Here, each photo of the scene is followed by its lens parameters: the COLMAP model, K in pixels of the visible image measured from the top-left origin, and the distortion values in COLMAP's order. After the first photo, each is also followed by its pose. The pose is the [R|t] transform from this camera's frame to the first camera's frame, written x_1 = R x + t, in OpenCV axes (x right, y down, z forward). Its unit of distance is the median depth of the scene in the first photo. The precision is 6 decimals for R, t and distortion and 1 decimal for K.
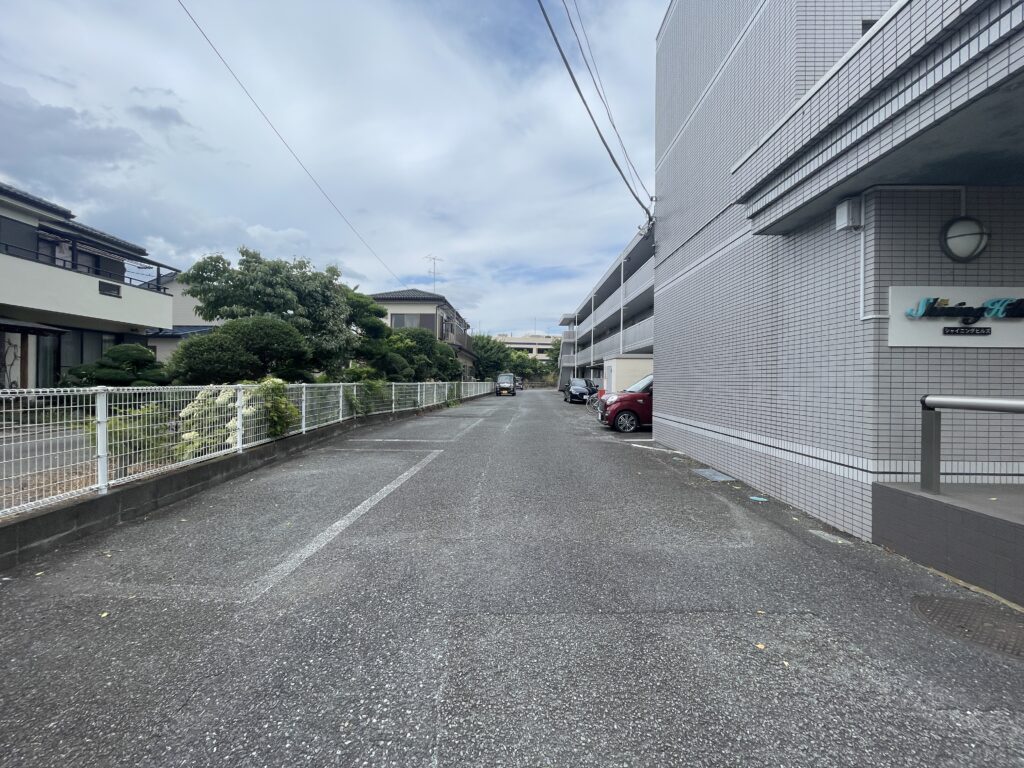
lens RADIAL K [[410.0, 0, 512.0], [0, 410.0, 384.0], [0, 0, 1]] dist [-0.001201, -0.000222]
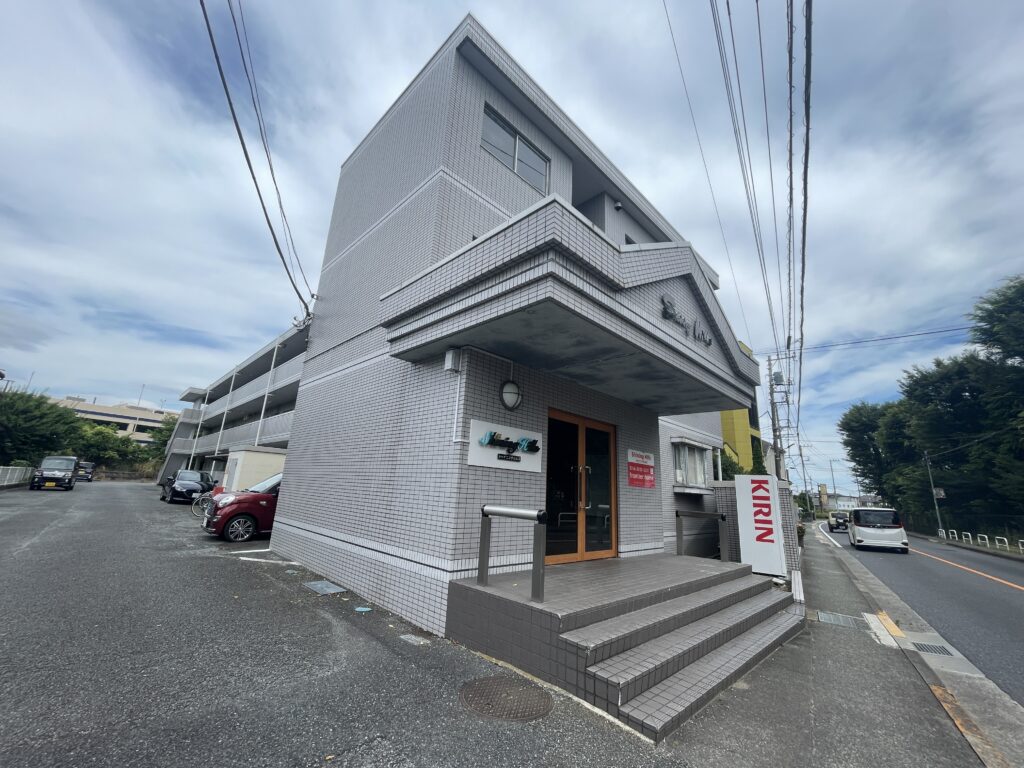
lens RADIAL K [[406.0, 0, 512.0], [0, 406.0, 384.0], [0, 0, 1]] dist [0.001183, 0.000122]
pose [[0.692704, 0.208831, 0.690327, 0.054058], [-0.042093, 0.967237, -0.250361, -0.016614], [-0.719993, 0.144368, 0.678799, -0.008956]]
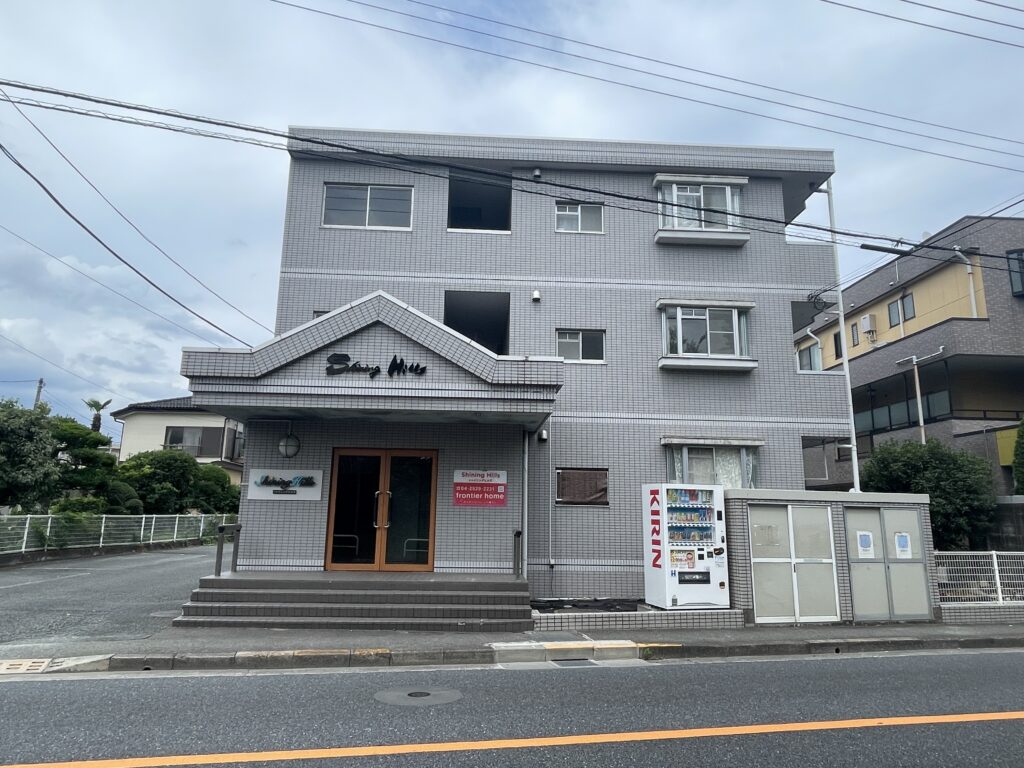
lens RADIAL K [[653.2, 0, 513.7], [0, 653.2, 379.5], [0, 0, 1]] dist [0.071259, -0.087602]
pose [[0.996921, 0.020839, 0.075595, 1.395330], [-0.005148, 0.979352, -0.202095, -0.014422], [-0.078246, 0.201083, 0.976444, -1.686694]]
